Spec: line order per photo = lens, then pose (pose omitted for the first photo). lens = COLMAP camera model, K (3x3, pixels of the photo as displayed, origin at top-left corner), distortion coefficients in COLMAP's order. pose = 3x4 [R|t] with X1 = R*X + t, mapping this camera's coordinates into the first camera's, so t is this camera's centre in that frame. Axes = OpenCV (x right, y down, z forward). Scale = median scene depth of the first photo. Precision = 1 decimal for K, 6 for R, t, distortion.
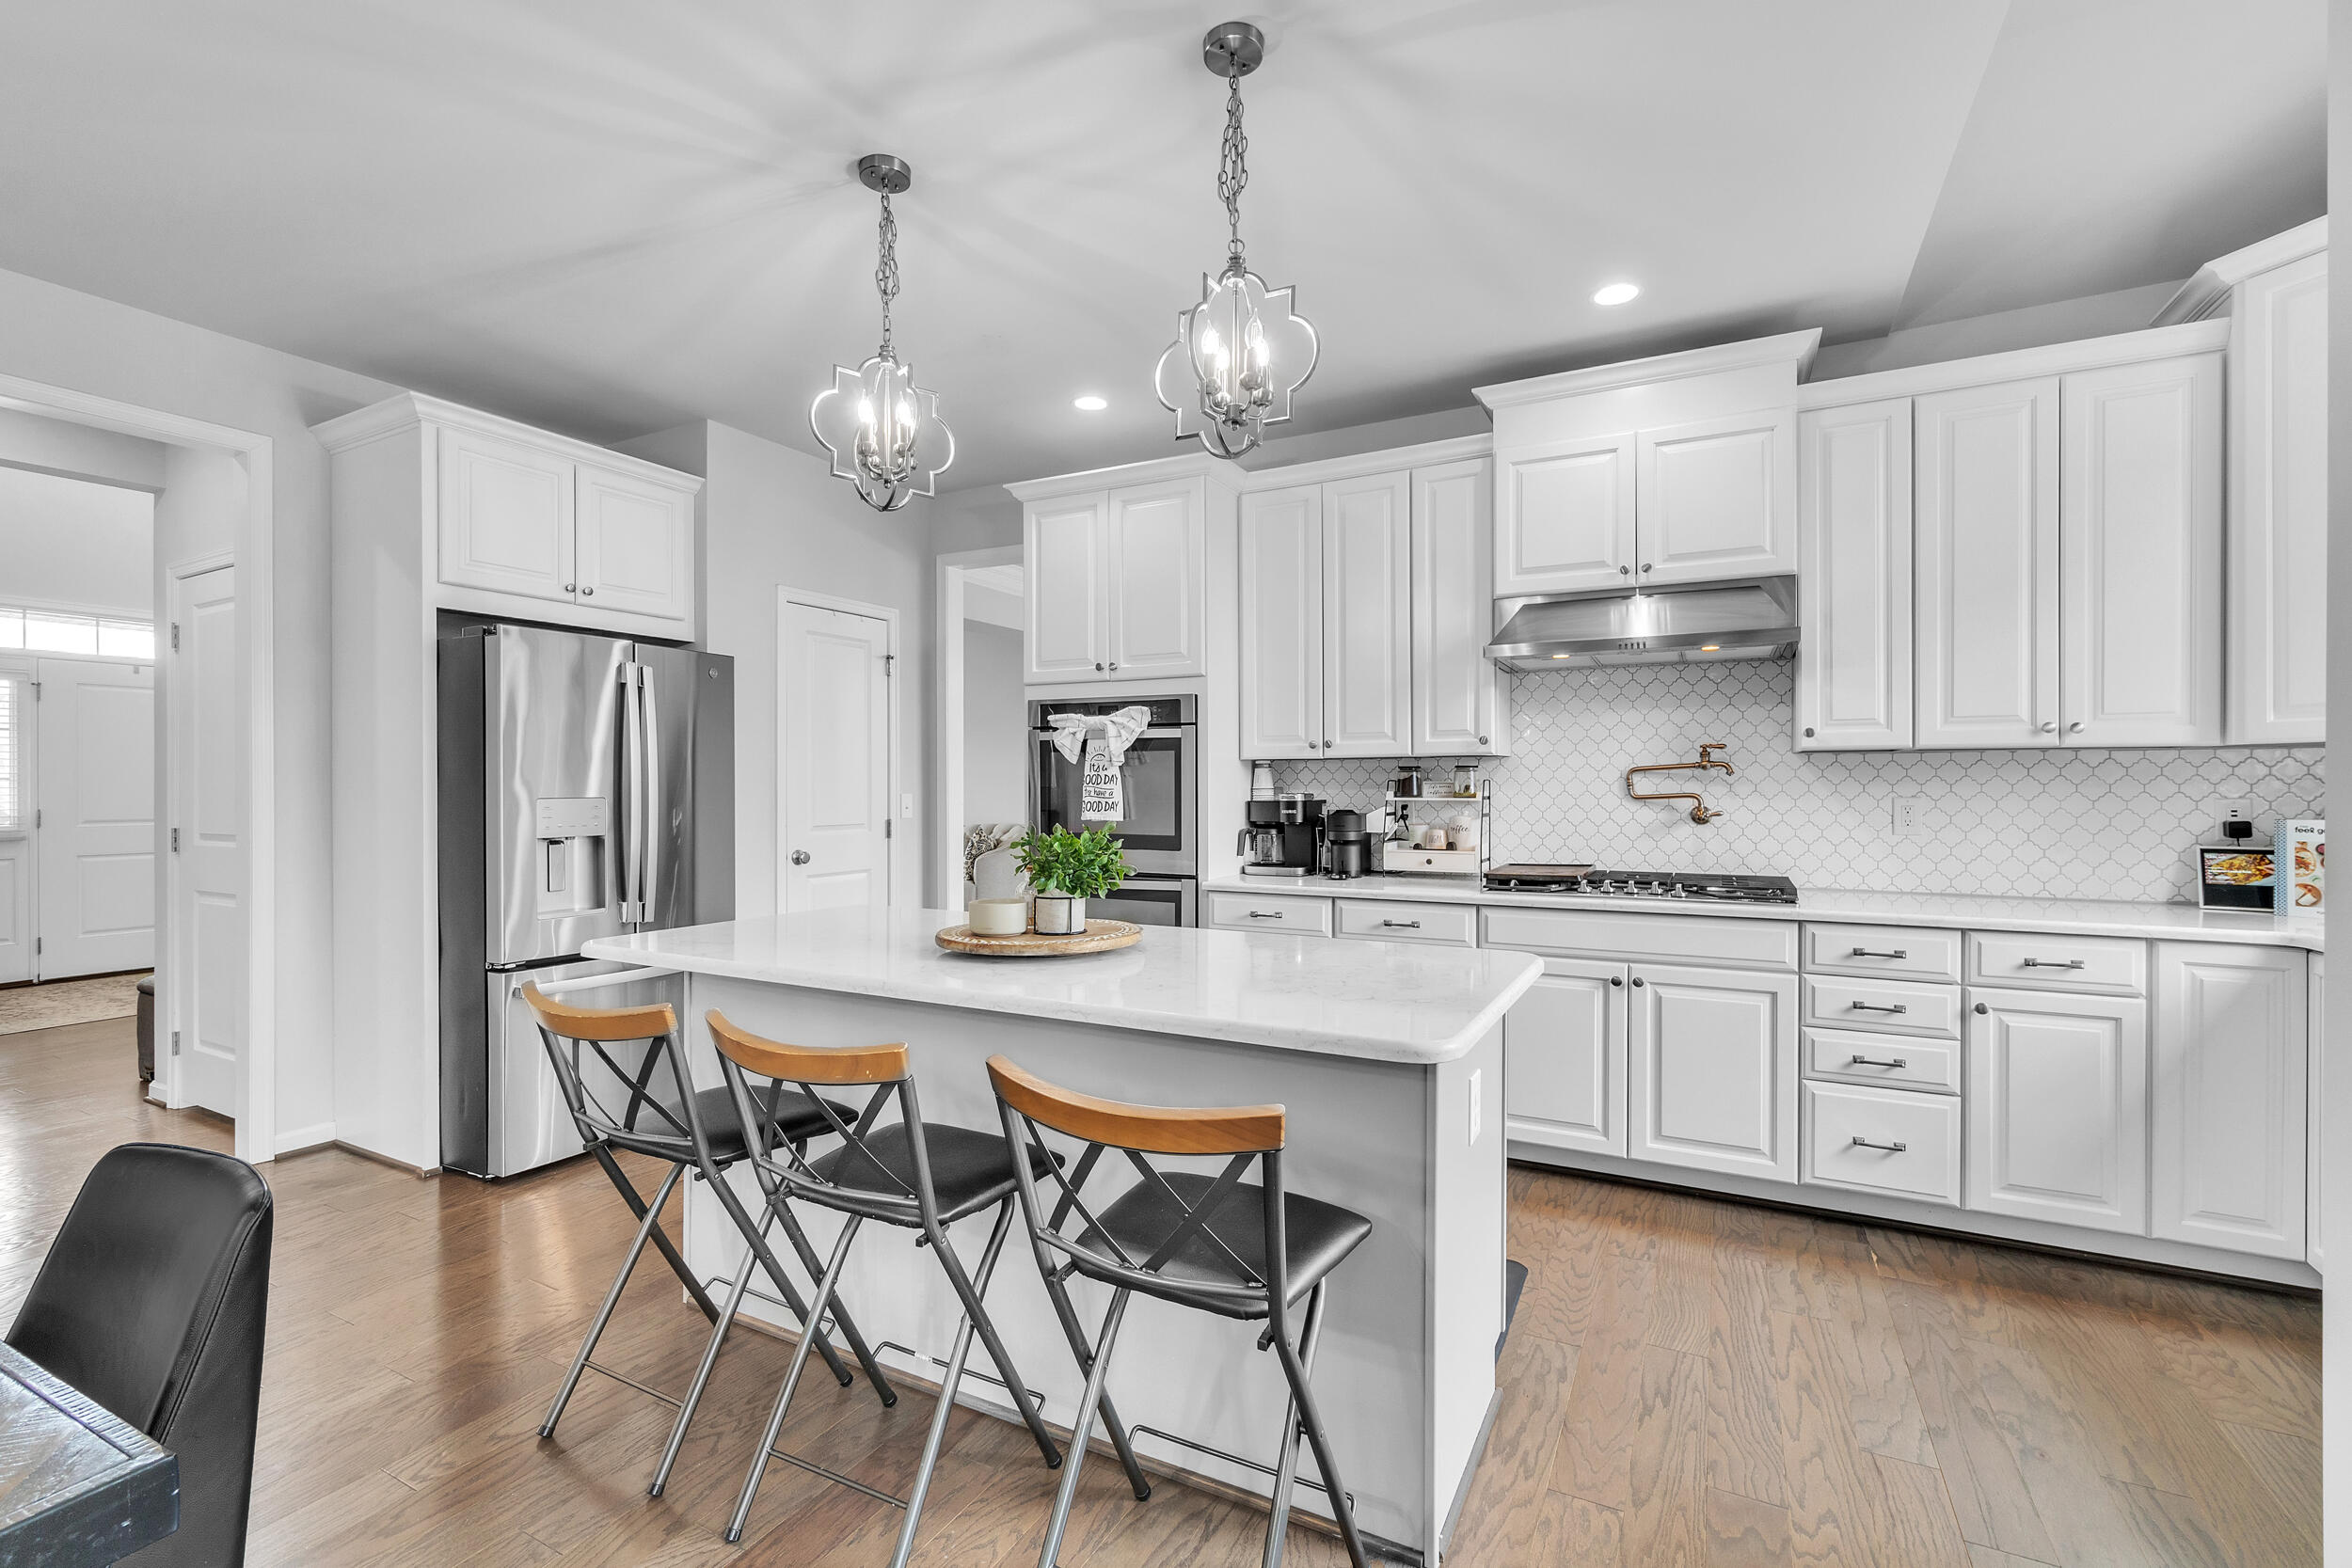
lens RADIAL K [[1039.4, 0, 1109.4], [0, 1039.4, 788.8], [0, 0, 1]] dist [-0.008036, 0.001842]
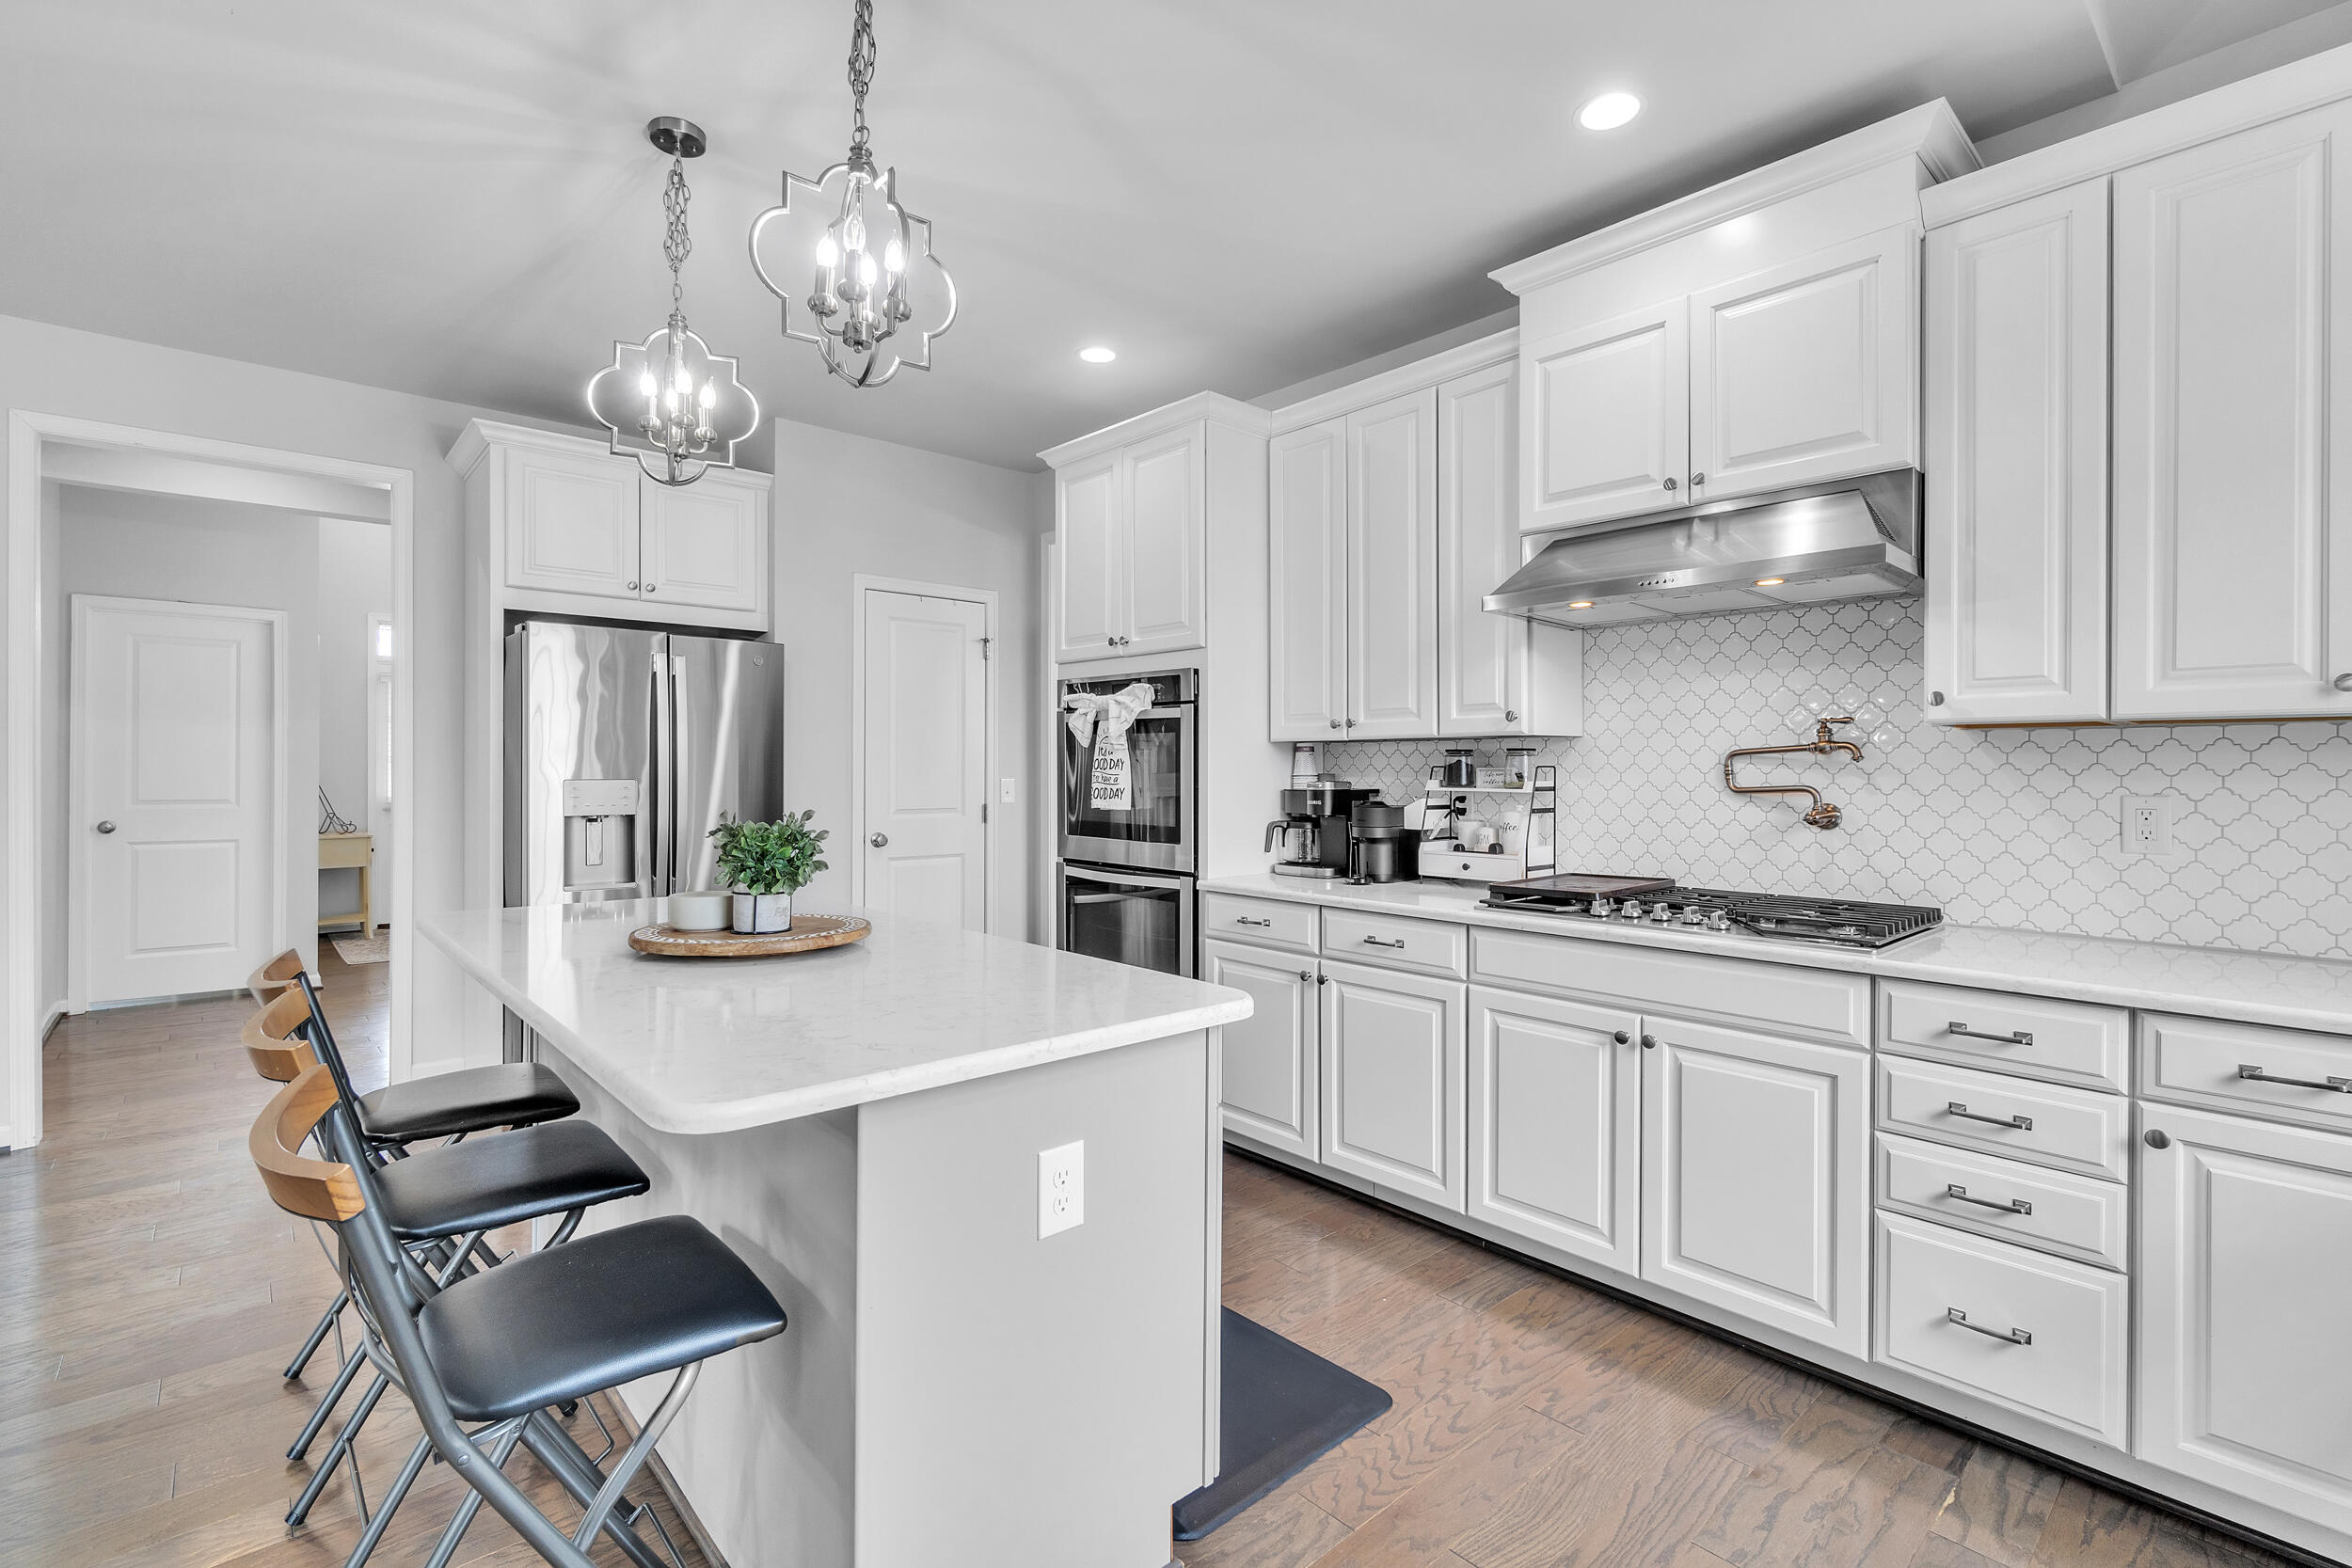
lens RADIAL K [[1039.4, 0, 1109.7], [0, 1039.4, 774.2], [0, 0, 1]] dist [-0.008036, 0.001842]
pose [[0.942496, 0.006853, -0.334148, 0.372934], [-0.006655, 0.999976, 0.001737, -0.002024], [0.334152, 0.000587, 0.942519, 0.170177]]
